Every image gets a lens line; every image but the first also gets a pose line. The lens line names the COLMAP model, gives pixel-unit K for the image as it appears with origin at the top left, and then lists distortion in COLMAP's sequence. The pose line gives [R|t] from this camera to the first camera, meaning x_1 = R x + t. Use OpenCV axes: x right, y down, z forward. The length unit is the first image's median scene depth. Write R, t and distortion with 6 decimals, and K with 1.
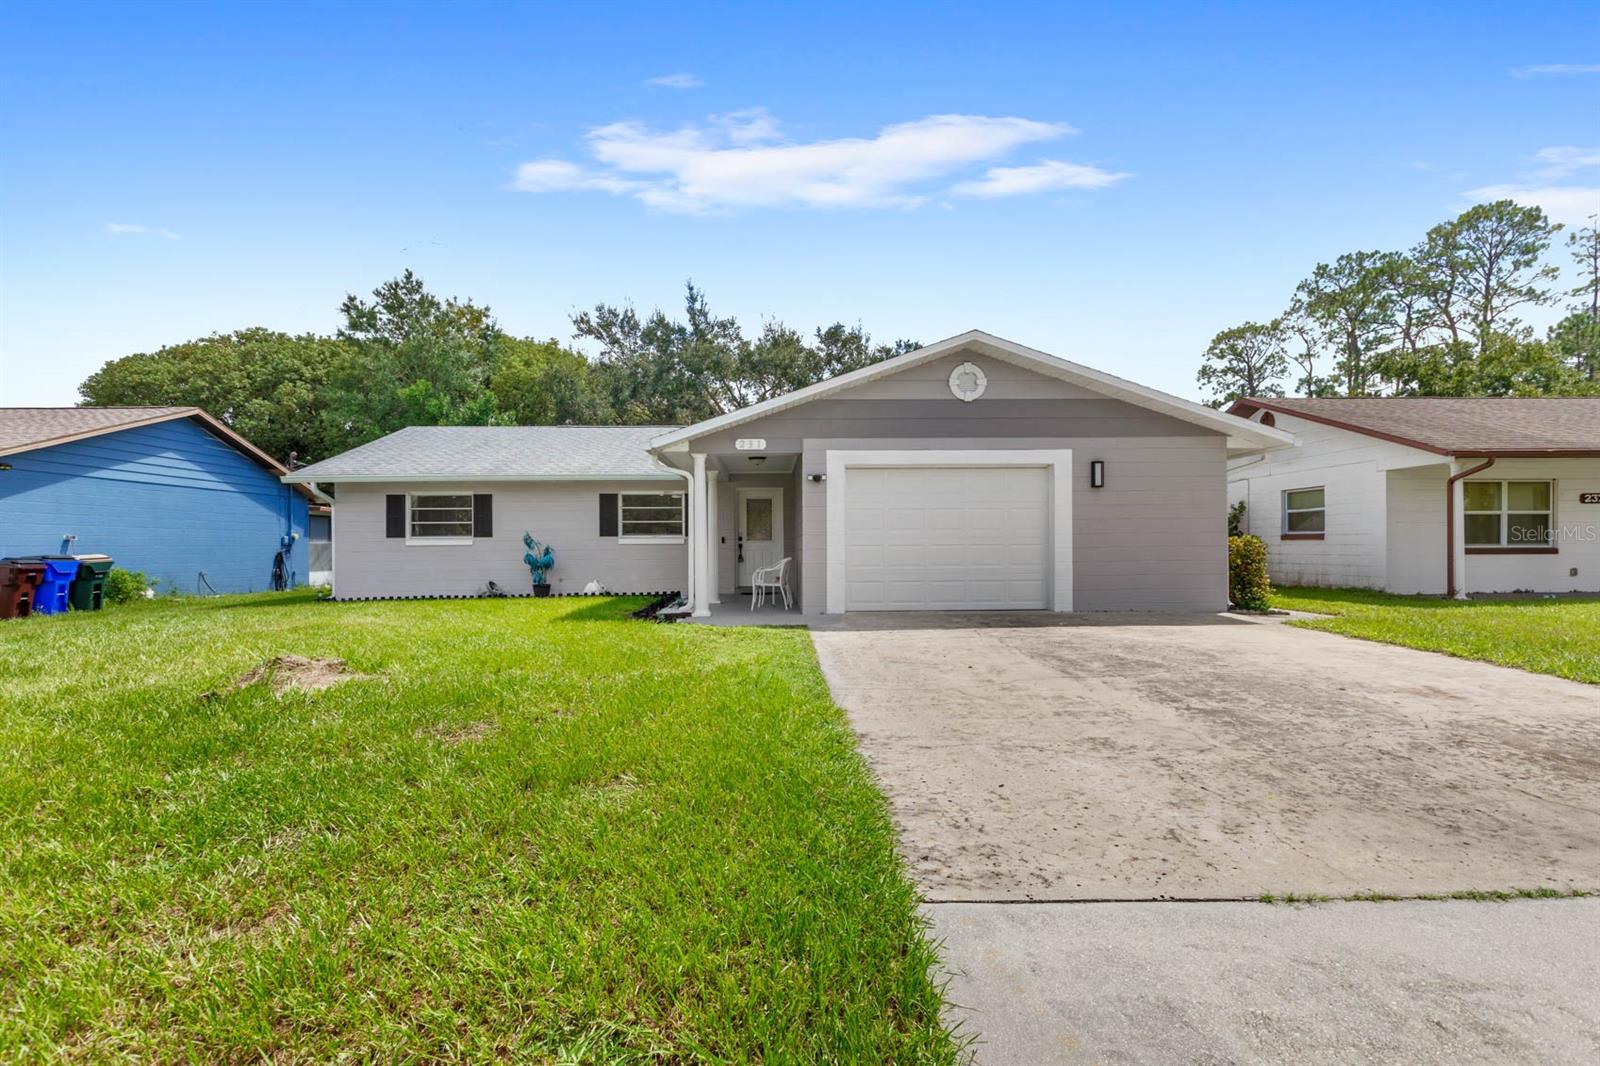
lens RADIAL K [[797.4, 0, 801.7], [0, 797.4, 536.3], [0, 0, 1]] dist [-0.004928, 0.000415]
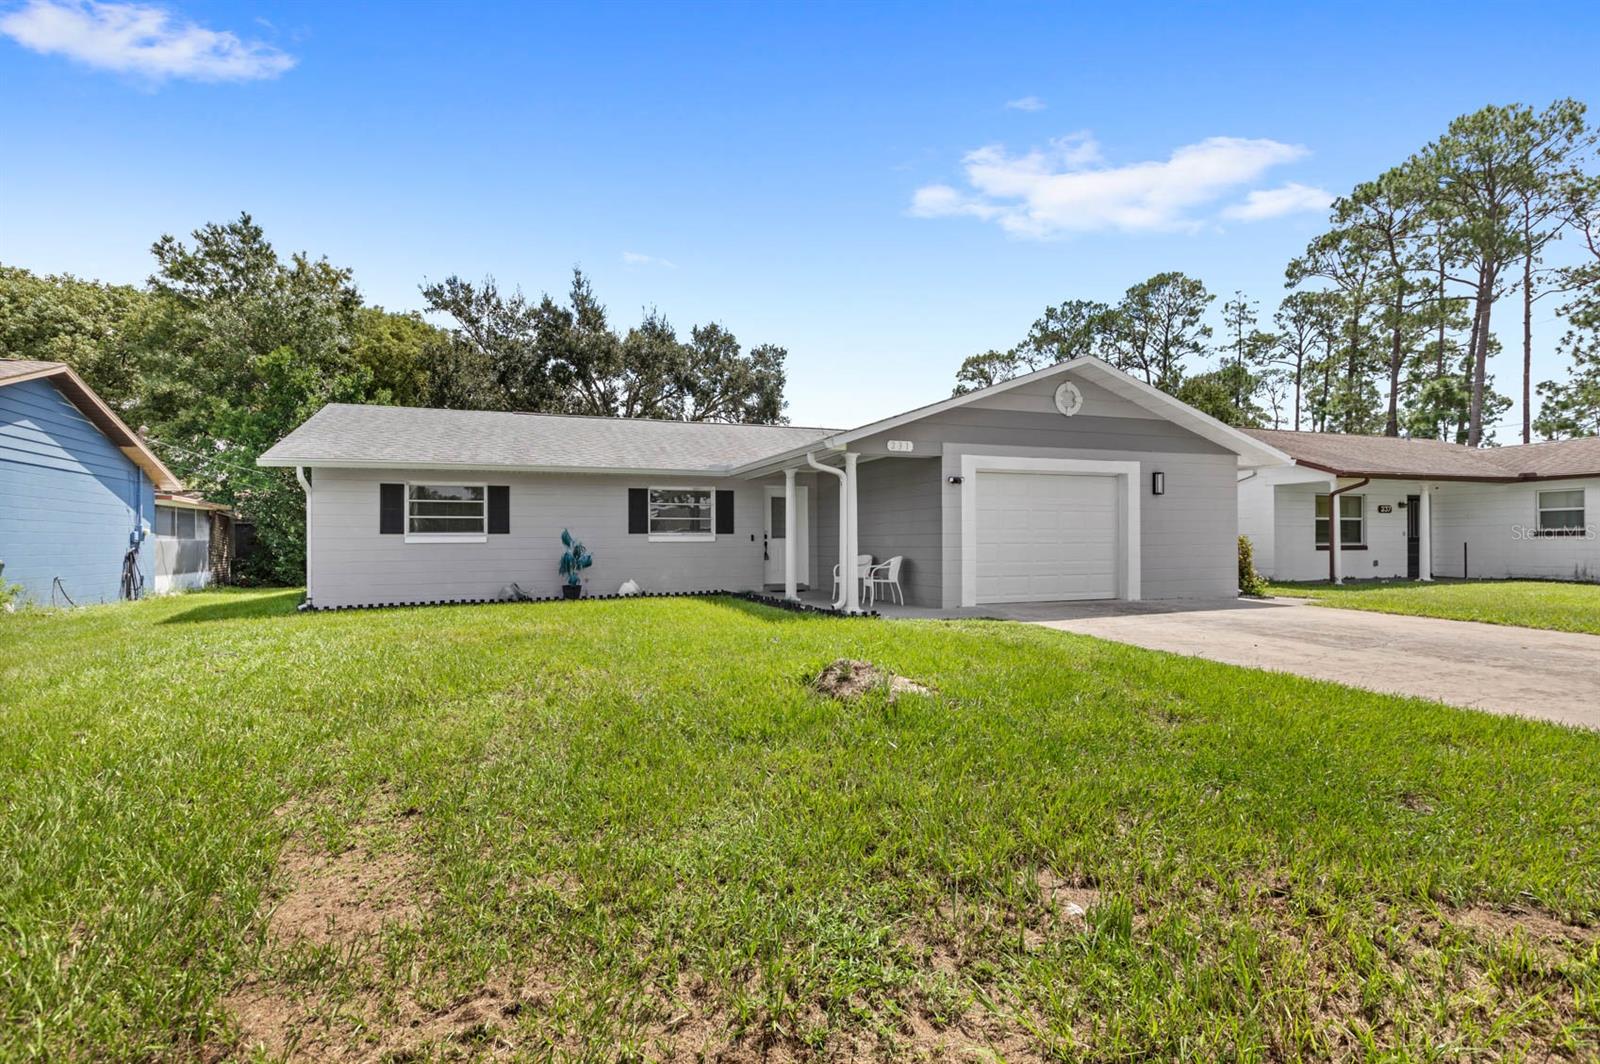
lens RADIAL K [[797.4, 0, 768.1], [0, 797.4, 525.5], [0, 0, 1]] dist [-0.004928, 0.000415]
pose [[0.943215, 0.007877, 0.332089, -0.369989], [-0.004265, 0.999924, -0.011604, 0.000717], [-0.332155, 0.009529, 0.943177, 0.049578]]
